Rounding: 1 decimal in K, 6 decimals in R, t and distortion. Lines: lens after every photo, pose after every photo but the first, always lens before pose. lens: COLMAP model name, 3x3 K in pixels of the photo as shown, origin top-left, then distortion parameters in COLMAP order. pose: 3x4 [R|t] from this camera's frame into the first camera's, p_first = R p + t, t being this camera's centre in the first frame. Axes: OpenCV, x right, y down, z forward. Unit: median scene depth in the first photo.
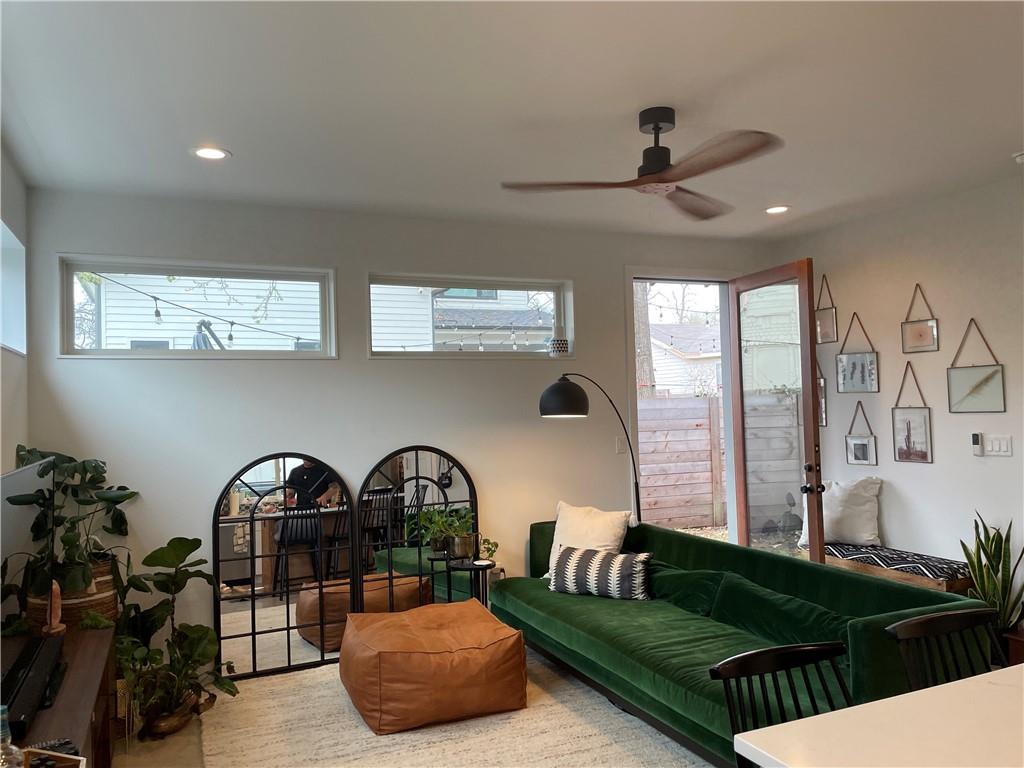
lens RADIAL K [[787.3, 0, 508.2], [0, 787.3, 384.2], [0, 0, 1]] dist [0.053324, -0.026000]
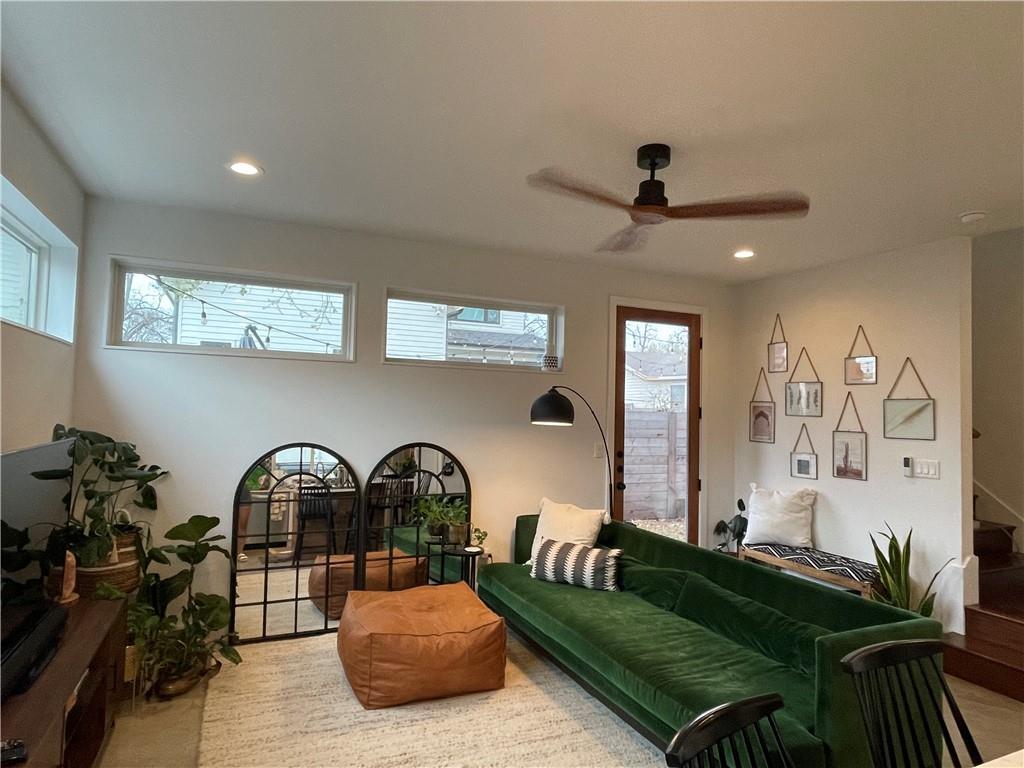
lens RADIAL K [[615.8, 0, 512.3], [0, 615.8, 382.8], [0, 0, 1]] dist [0.001770, -0.004986]
pose [[0.998490, 0.053969, 0.010228, 0.002225], [-0.053796, 0.998416, -0.016502, -0.000174], [-0.011102, 0.015927, 0.999812, 0.123791]]
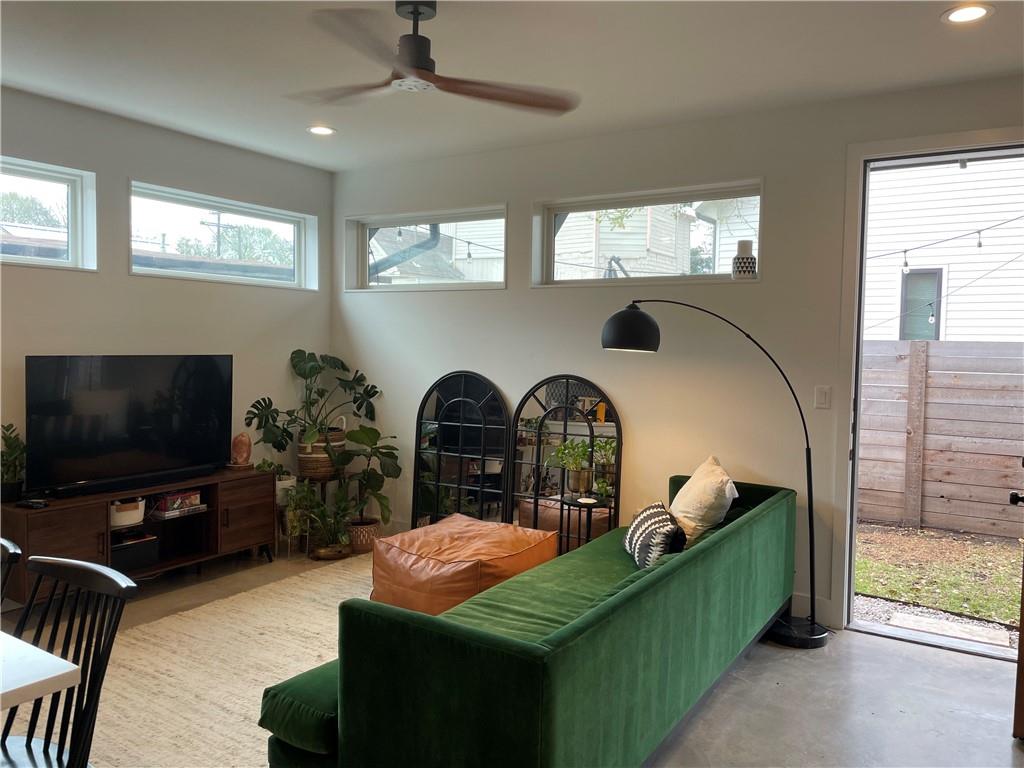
lens RADIAL K [[787.3, 0, 517.5], [0, 787.3, 386.2], [0, 0, 1]] dist [0.053324, -0.026000]
pose [[0.555990, 0.082977, -0.827037, 0.747249], [-0.010433, 0.995623, 0.092877, 0.000720], [0.831123, -0.043010, 0.554422, 0.438753]]
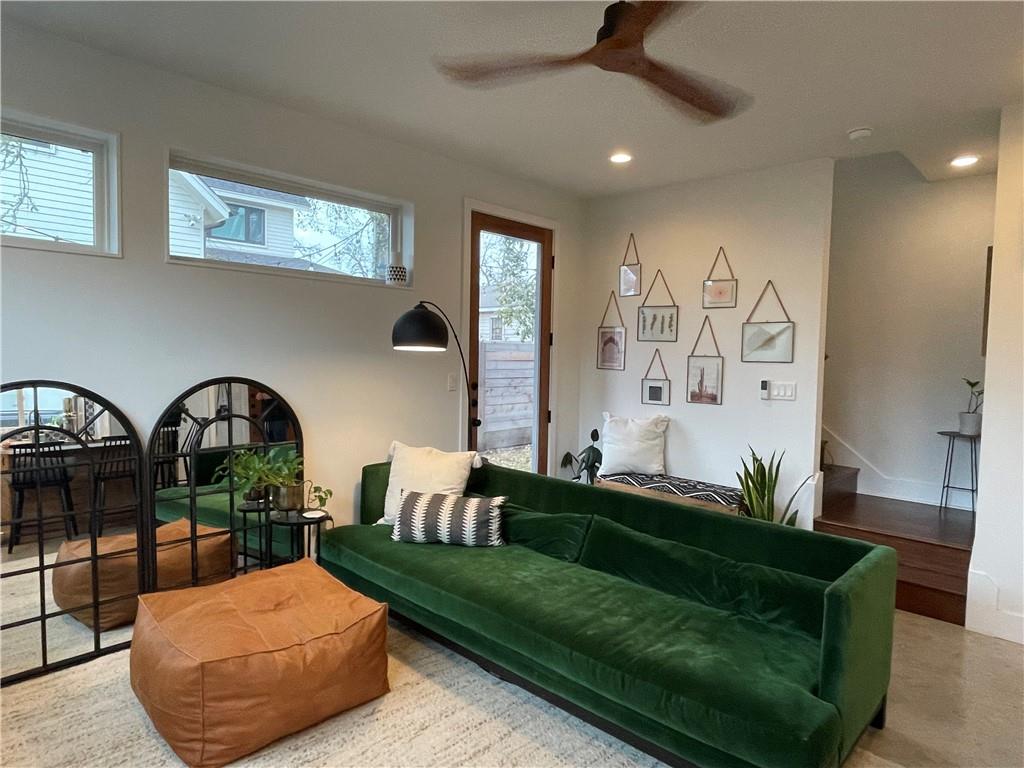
lens RADIAL K [[615.8, 0, 513.2], [0, 615.8, 382.9], [0, 0, 1]] dist [0.001770, -0.004986]
pose [[0.922505, 0.026733, 0.385058, -0.102021], [-0.056594, 0.996185, 0.066423, 0.028328], [-0.381814, -0.083067, 0.920499, 0.332211]]
